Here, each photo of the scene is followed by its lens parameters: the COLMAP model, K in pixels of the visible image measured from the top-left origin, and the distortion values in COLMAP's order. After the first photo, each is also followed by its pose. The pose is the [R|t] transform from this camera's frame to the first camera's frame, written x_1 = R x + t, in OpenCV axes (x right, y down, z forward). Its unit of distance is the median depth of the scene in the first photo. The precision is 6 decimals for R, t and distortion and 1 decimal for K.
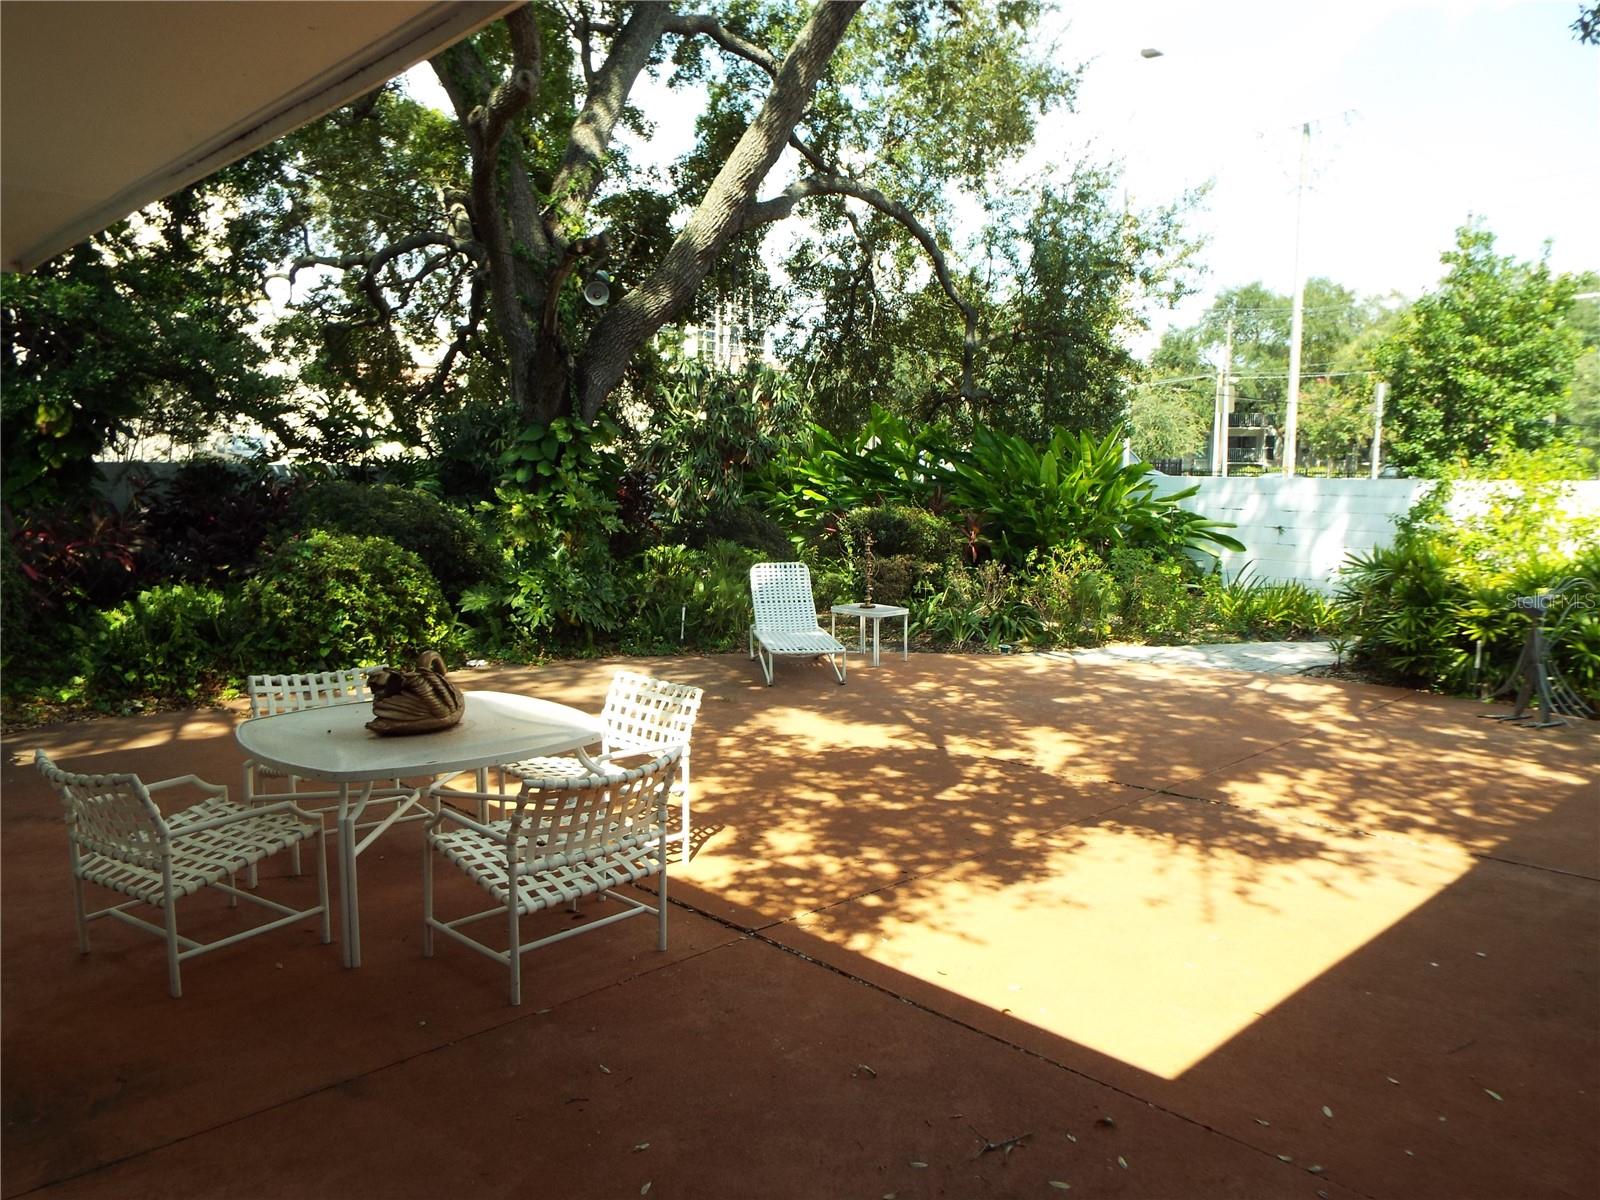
lens RADIAL K [[1162.8, 0, 798.0], [0, 1162.8, 601.1], [0, 0, 1]] dist [-0.002182, -0.000354]
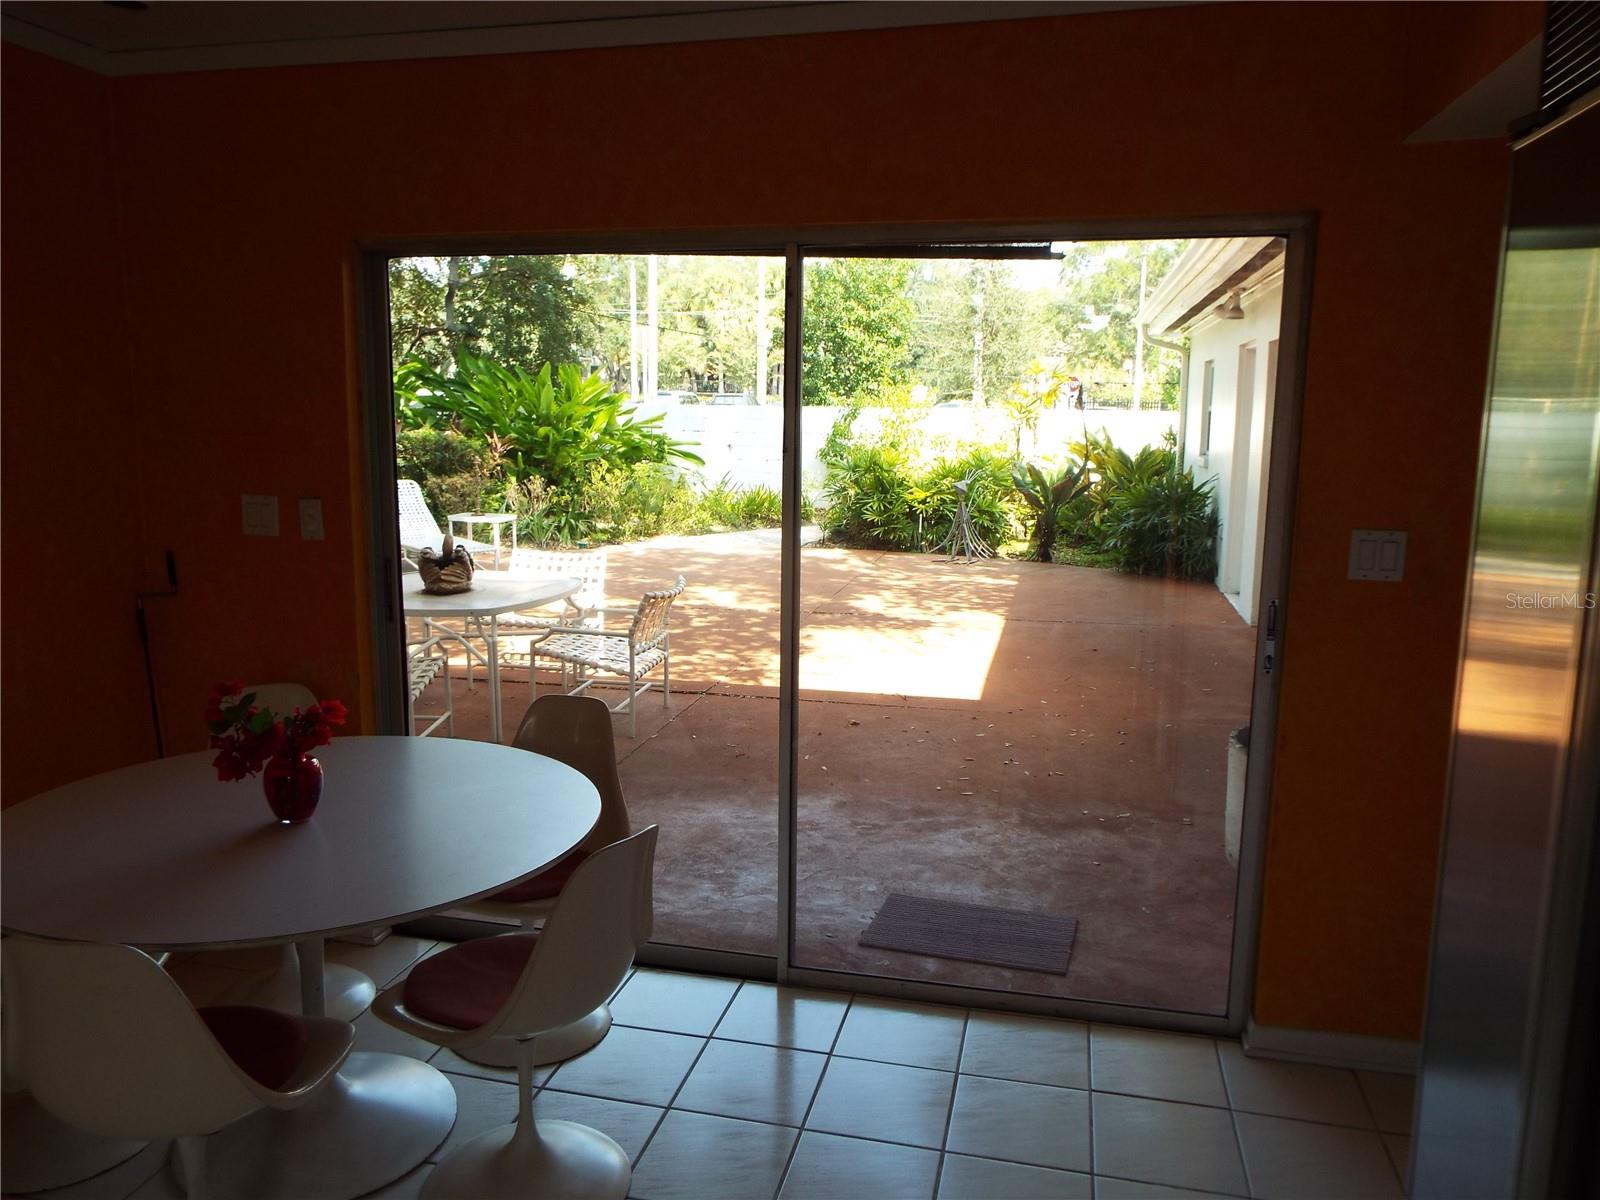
lens RADIAL K [[1162.8, 0, 800.6], [0, 1162.8, 596.8], [0, 0, 1]] dist [-0.002182, -0.000354]
pose [[0.836931, -0.081817, 0.541158, -0.234631], [0.049997, 0.996058, 0.073270, 0.013920], [-0.545020, -0.034265, 0.837723, -0.120240]]
